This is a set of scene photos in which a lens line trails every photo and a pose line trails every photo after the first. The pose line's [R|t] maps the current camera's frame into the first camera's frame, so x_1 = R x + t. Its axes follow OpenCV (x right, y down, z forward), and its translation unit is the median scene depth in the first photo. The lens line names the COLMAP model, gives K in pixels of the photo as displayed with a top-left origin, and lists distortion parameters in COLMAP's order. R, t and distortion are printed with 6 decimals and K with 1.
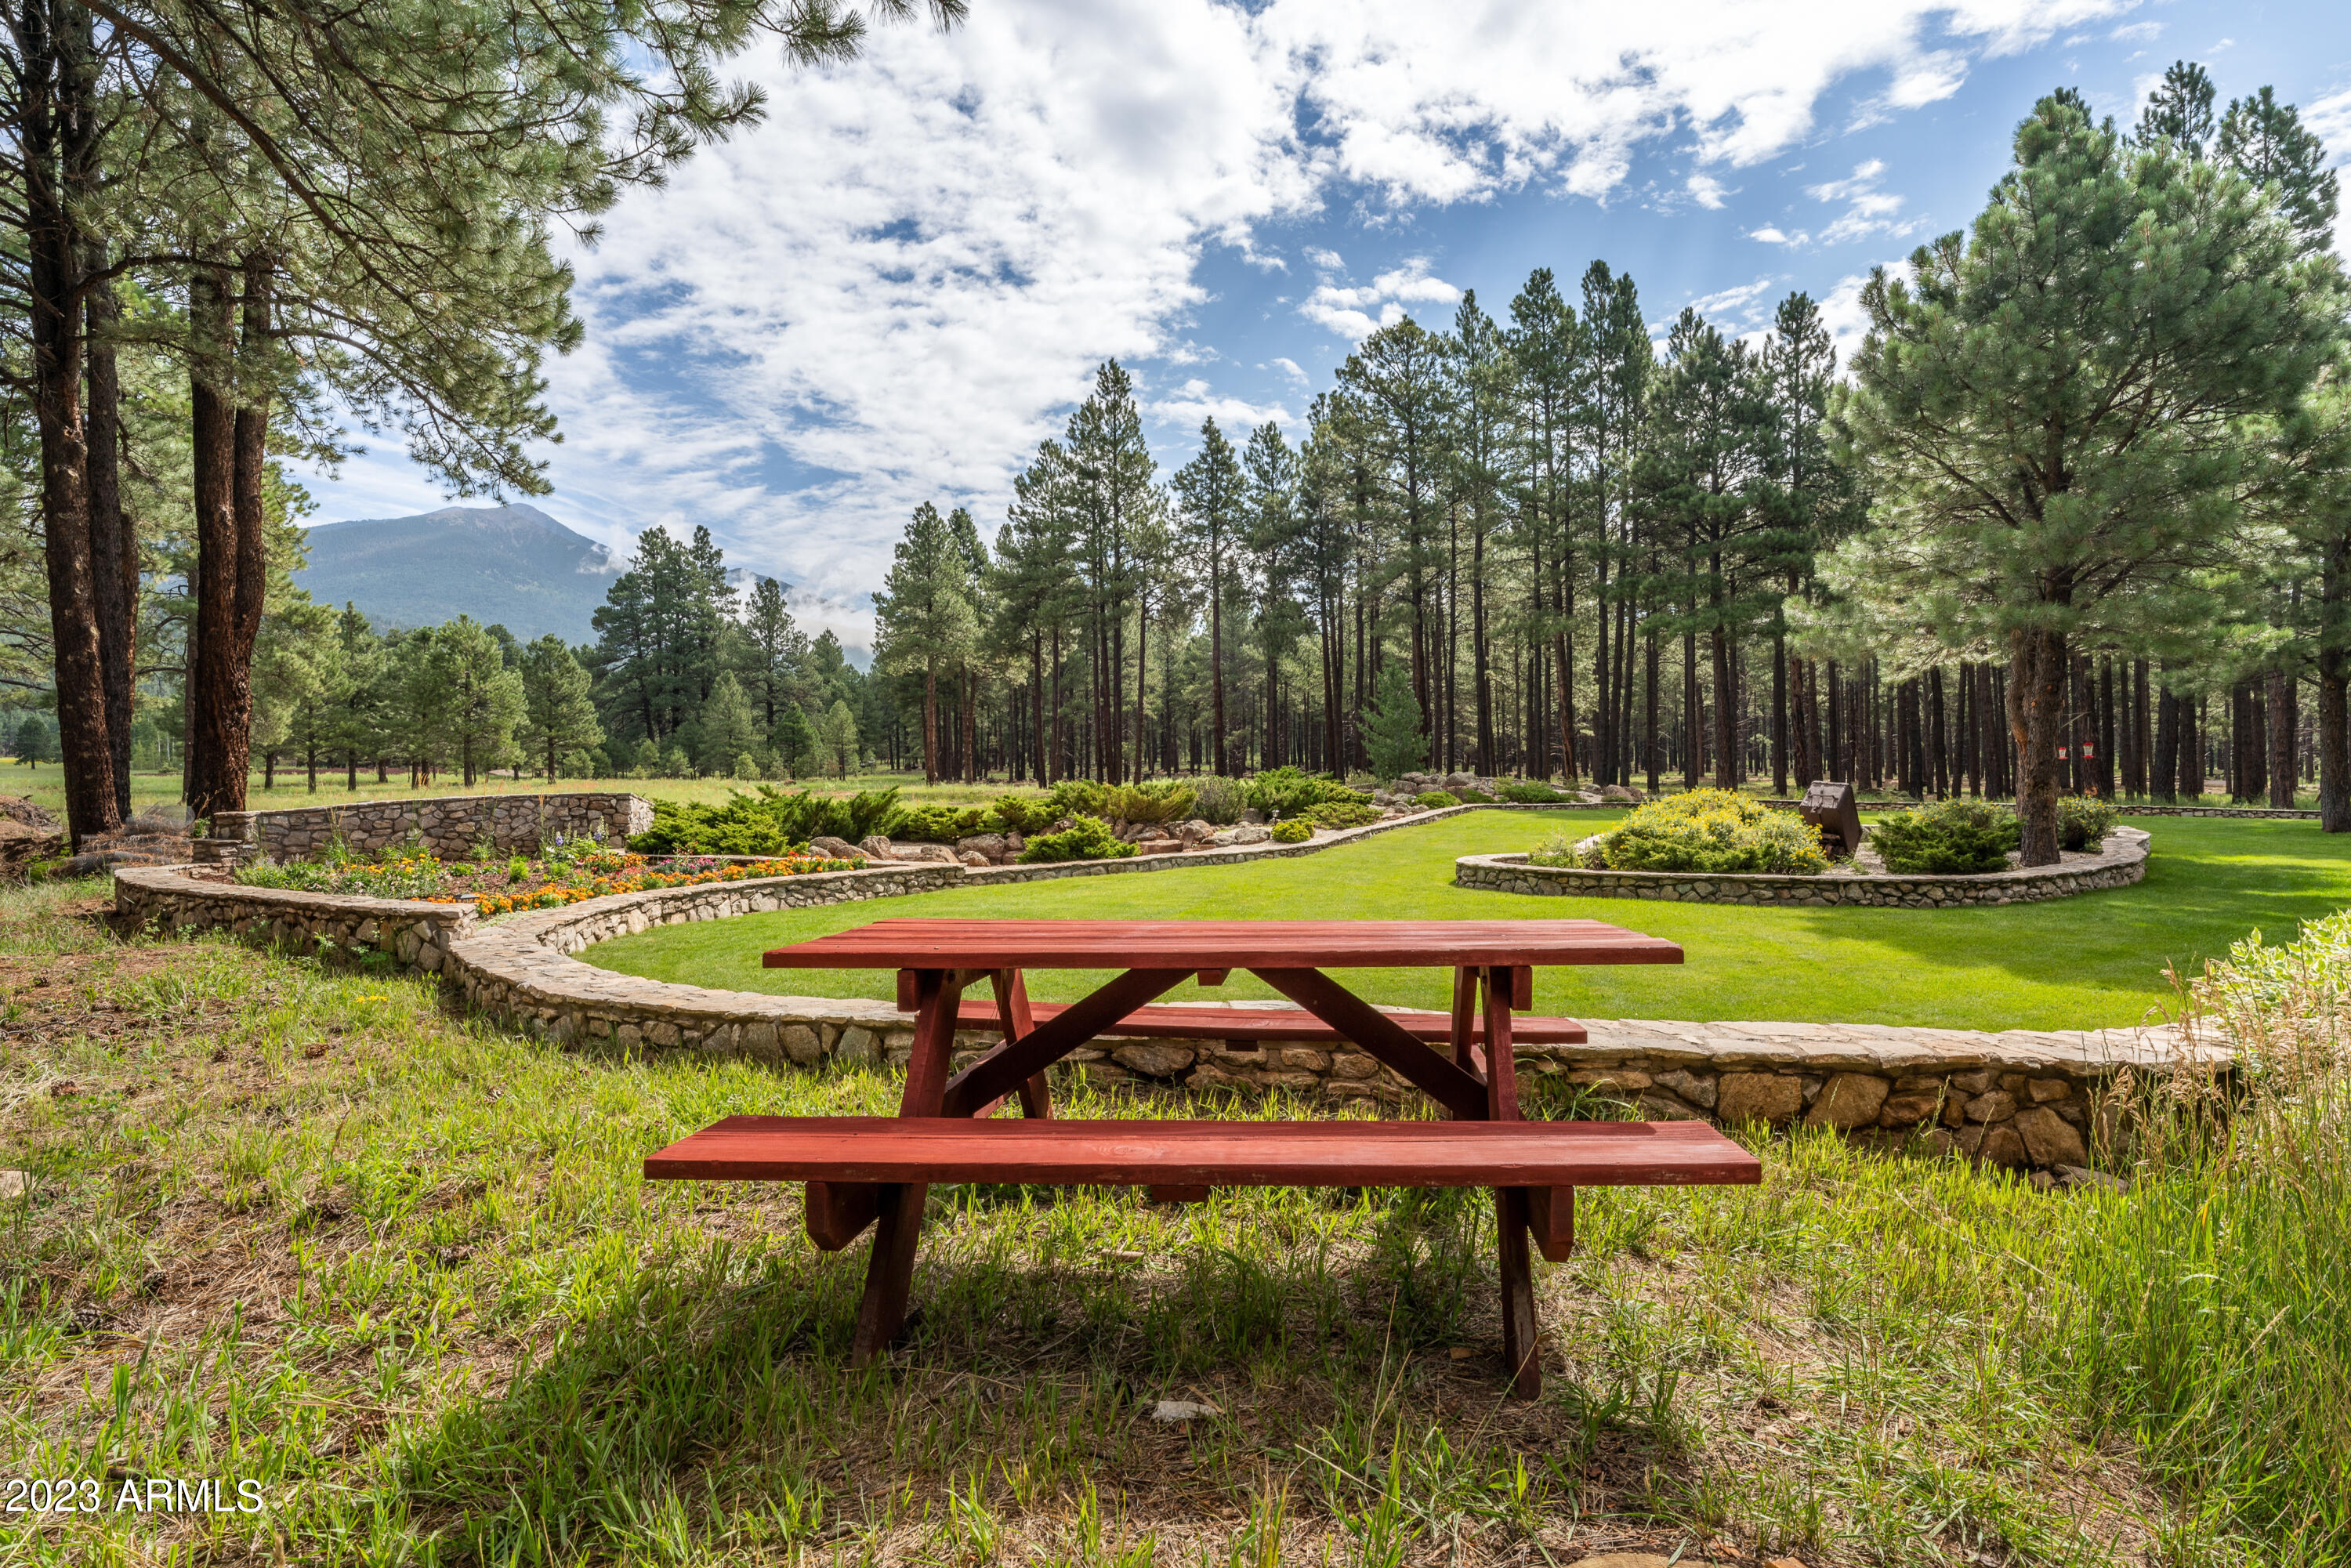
lens RADIAL K [[1179.1, 0, 1210.6], [0, 1179.1, 801.2], [0, 0, 1]] dist [-0.003629, -0.000284]
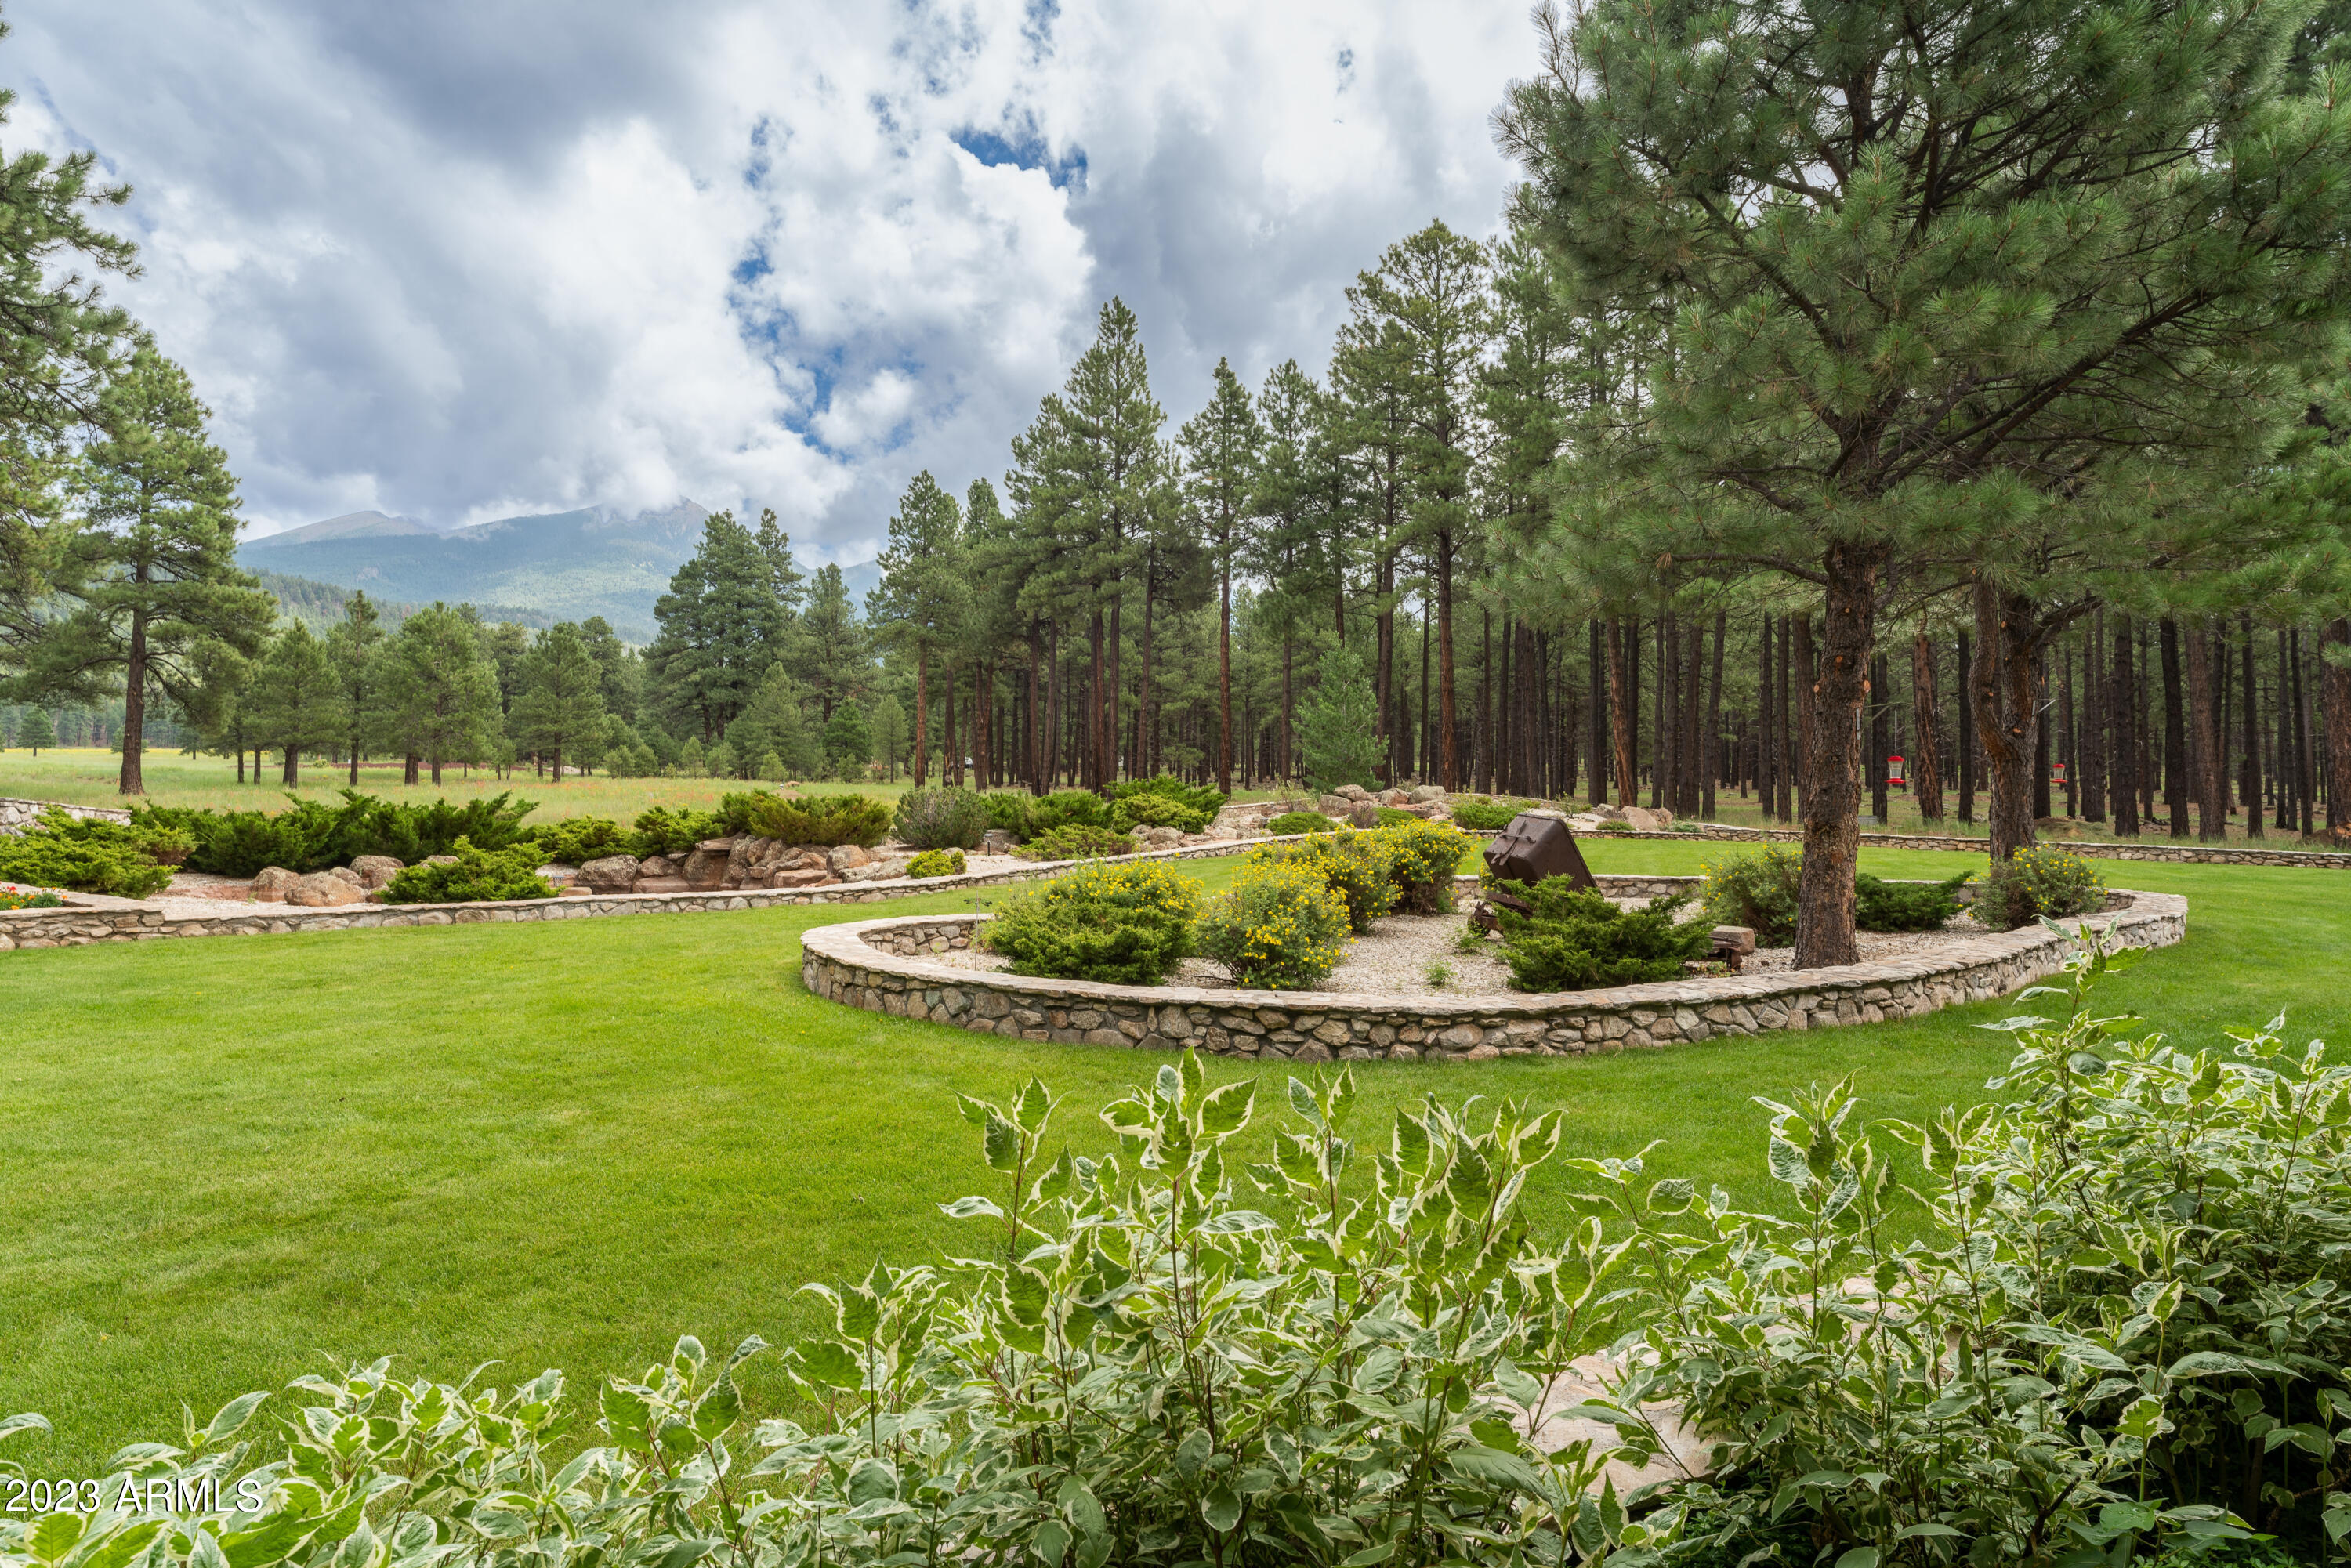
lens RADIAL K [[1305.2, 0, 1163.5], [0, 1305.2, 781.8], [0, 0, 1]] dist [-0.001948, -0.000997]
pose [[0.981421, 0.015464, -0.191242, 0.194738], [-0.019502, 0.999624, -0.019251, -0.007031], [0.190872, 0.022623, 0.981354, 0.118031]]
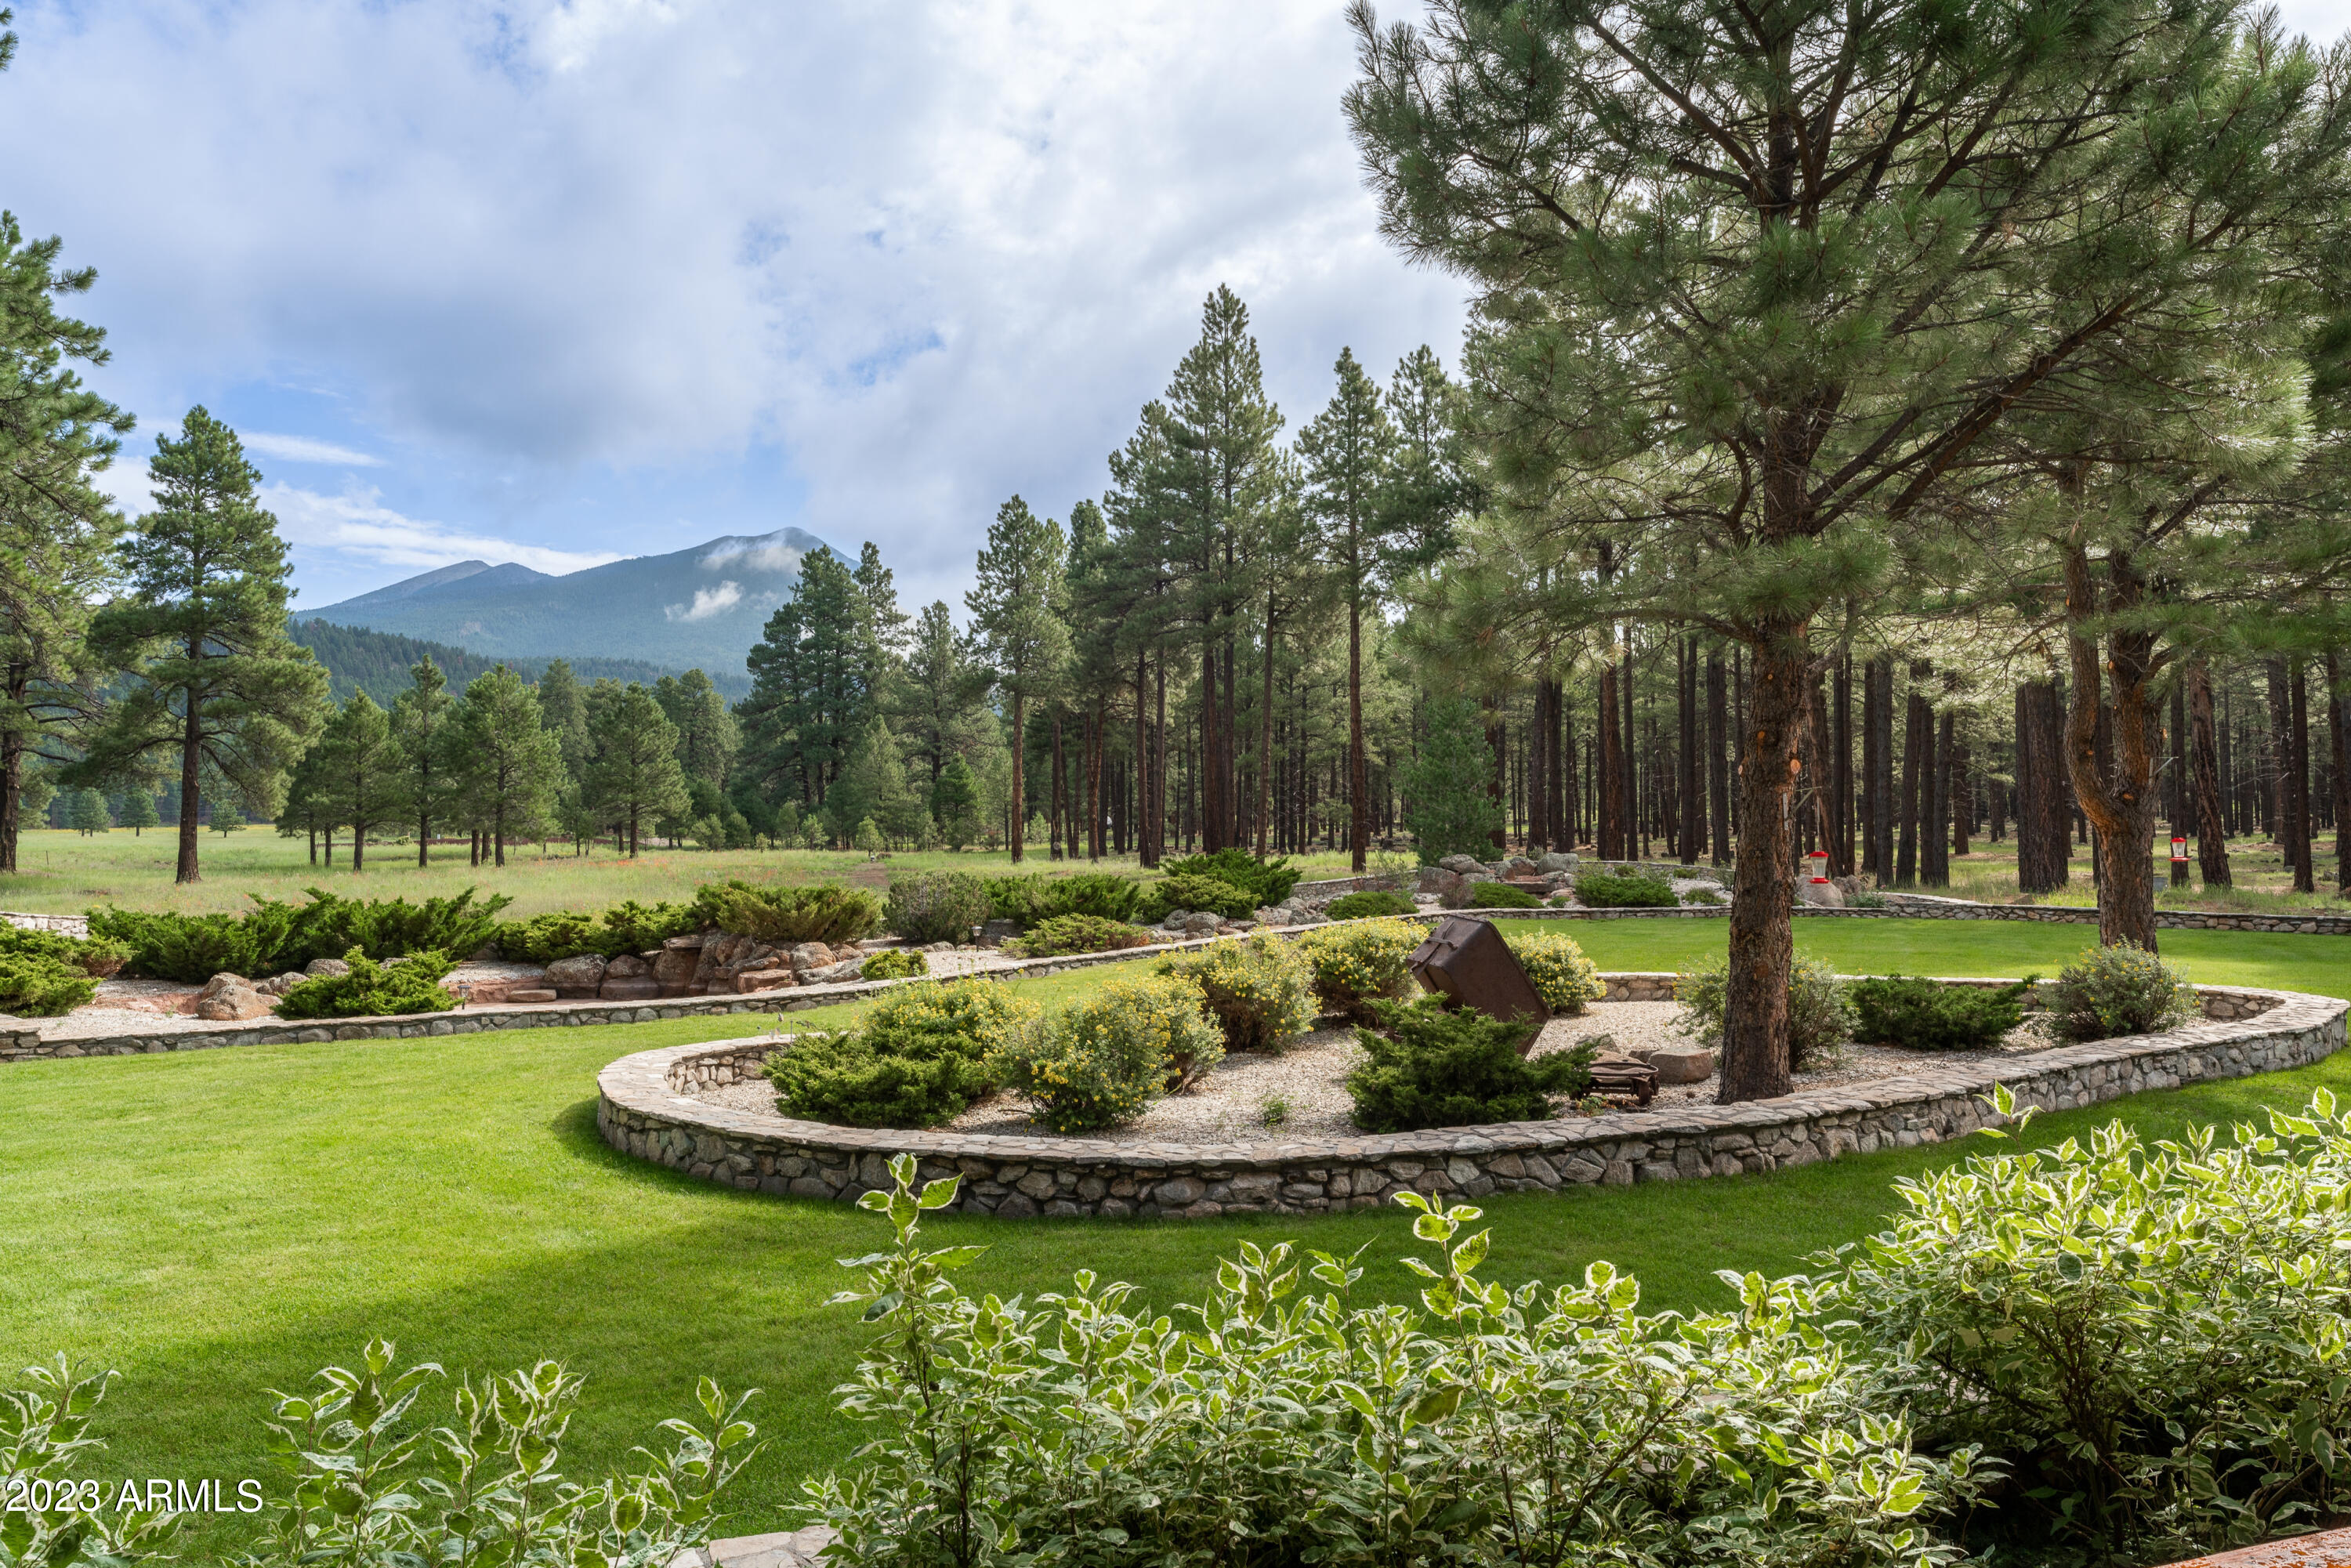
lens RADIAL K [[1532.4, 0, 1146.7], [0, 1532.4, 831.3], [0, 0, 1]] dist [-0.000834, 0.002323]
pose [[0.945407, -0.004944, -0.325854, 0.259027], [-0.002518, 0.999744, -0.022474, -0.016375], [0.325882, 0.022068, 0.945153, 0.121743]]
